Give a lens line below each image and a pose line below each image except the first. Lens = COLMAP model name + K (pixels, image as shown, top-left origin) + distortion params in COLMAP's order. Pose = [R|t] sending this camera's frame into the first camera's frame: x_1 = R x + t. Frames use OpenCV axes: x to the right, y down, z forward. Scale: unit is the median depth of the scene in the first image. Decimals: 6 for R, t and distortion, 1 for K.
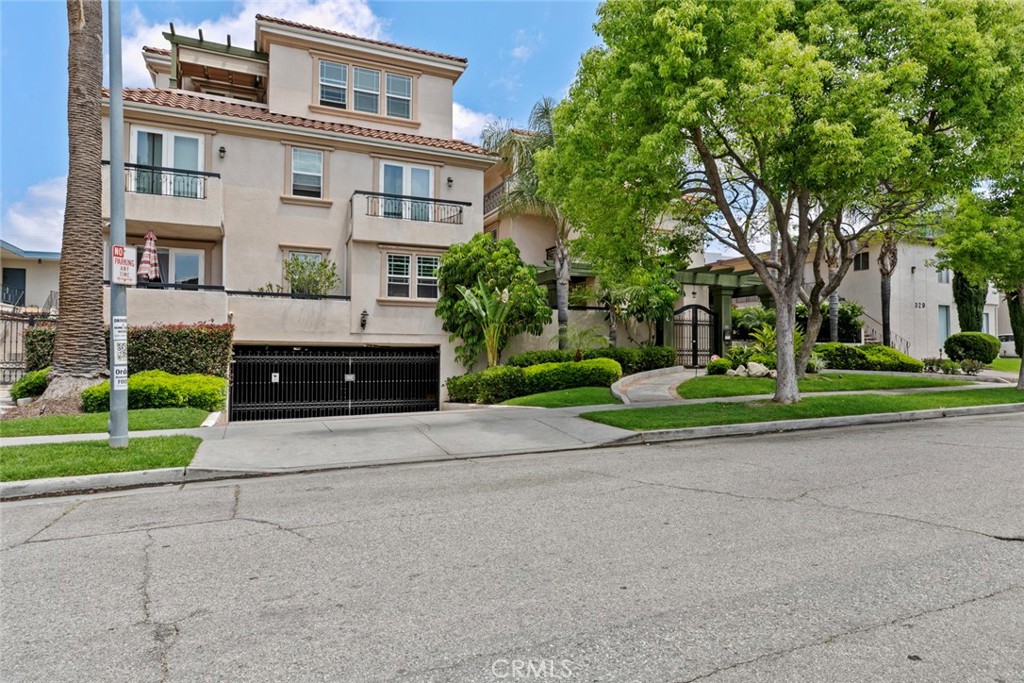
lens RADIAL K [[585.5, 0, 512.0], [0, 585.5, 341.5], [0, 0, 1]] dist [0.001425, 0.000093]
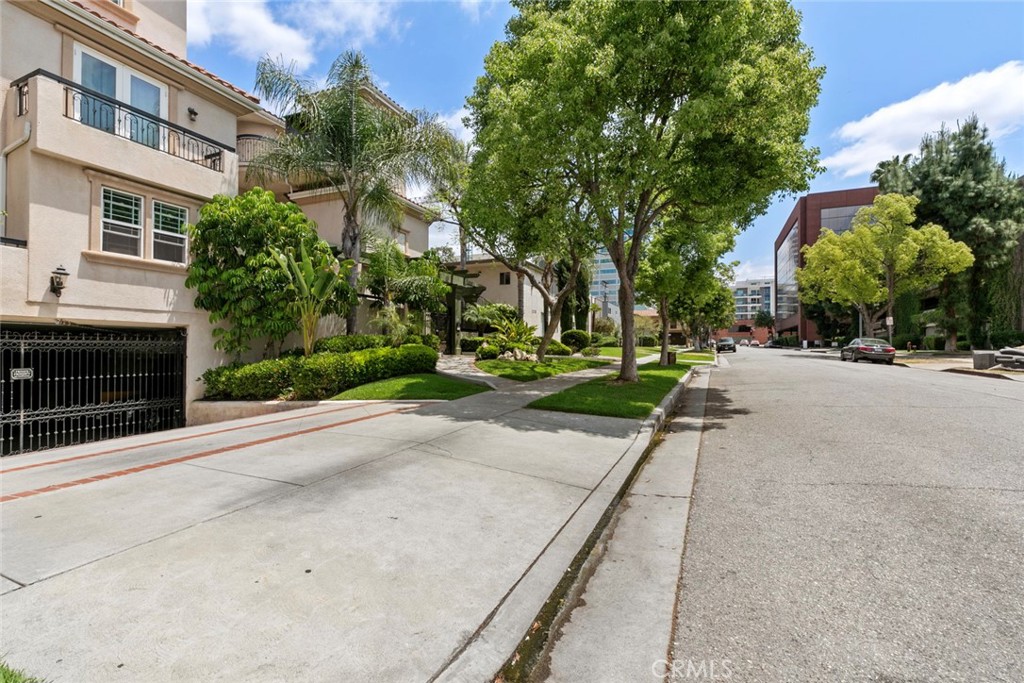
lens RADIAL K [[459.0, 0, 512.0], [0, 459.0, 341.5], [0, 0, 1]] dist [0.015575, -0.000271]
pose [[0.753080, 0.010959, 0.657837, -0.204500], [-0.021113, 0.999749, 0.007514, 0.012785], [-0.657590, -0.019548, 0.753123, 0.283991]]
